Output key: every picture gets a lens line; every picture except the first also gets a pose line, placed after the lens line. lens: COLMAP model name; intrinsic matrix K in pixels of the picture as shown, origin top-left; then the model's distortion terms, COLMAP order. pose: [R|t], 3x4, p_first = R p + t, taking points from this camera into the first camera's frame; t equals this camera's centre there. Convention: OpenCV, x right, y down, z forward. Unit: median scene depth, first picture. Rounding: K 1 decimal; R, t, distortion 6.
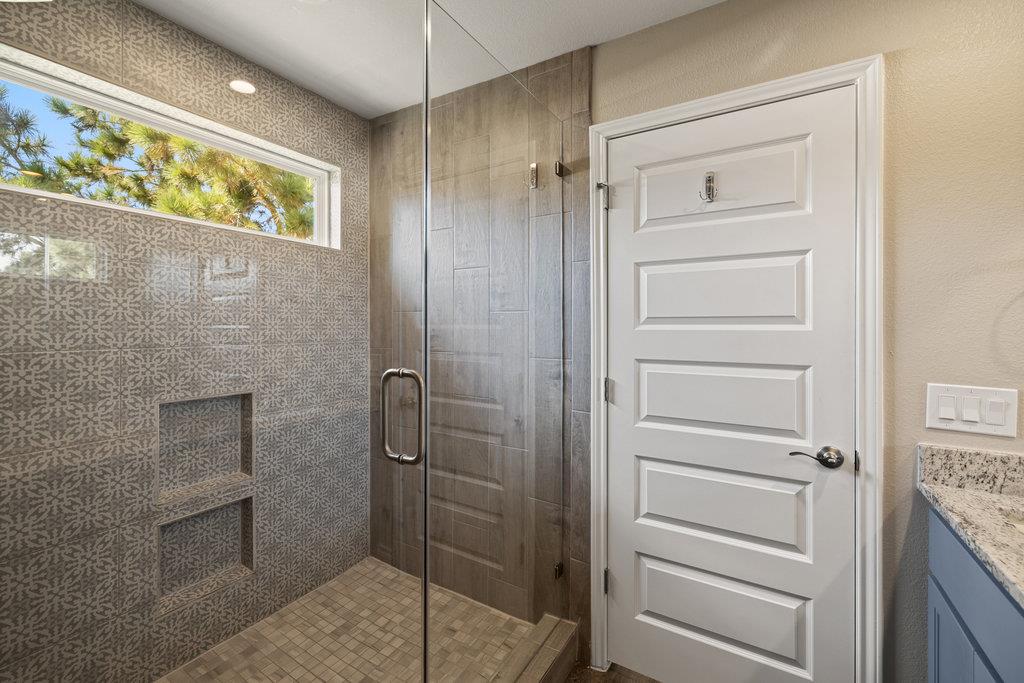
lens RADIAL K [[428.6, 0, 515.2], [0, 428.6, 321.9], [0, 0, 1]] dist [-0.000059, 0.001146]
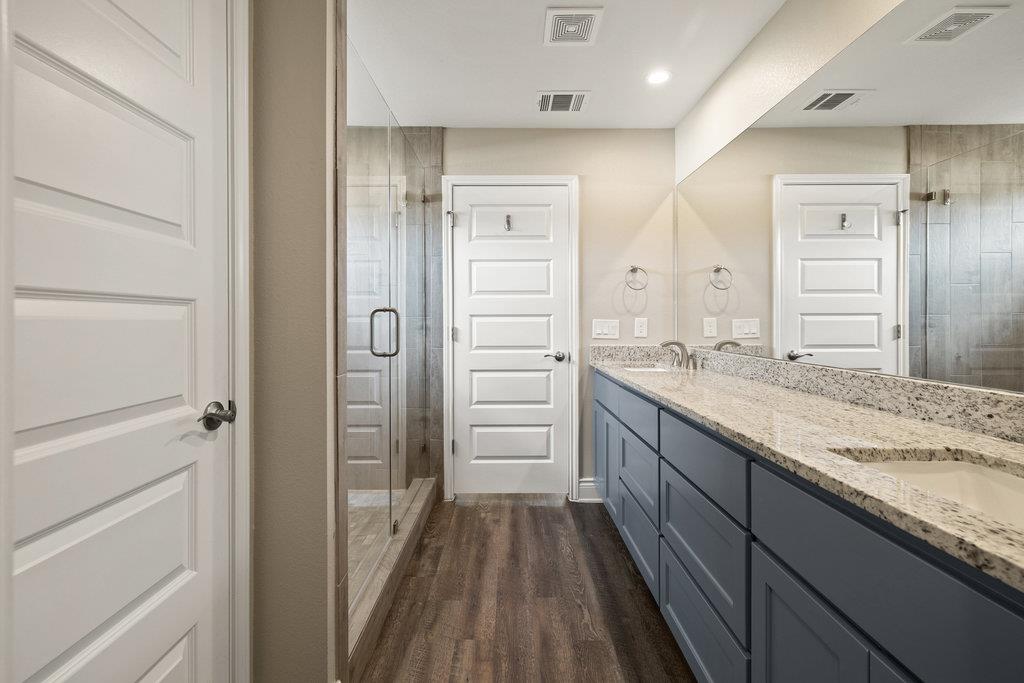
lens RADIAL K [[428.6, 0, 509.9], [0, 428.6, 321.9], [0, 0, 1]] dist [-0.000059, 0.001146]
pose [[0.850176, -0.001380, 0.526497, -0.485643], [0.003188, 0.999992, -0.002527, 0.117029], [-0.526489, 0.003827, 0.850173, -0.554823]]
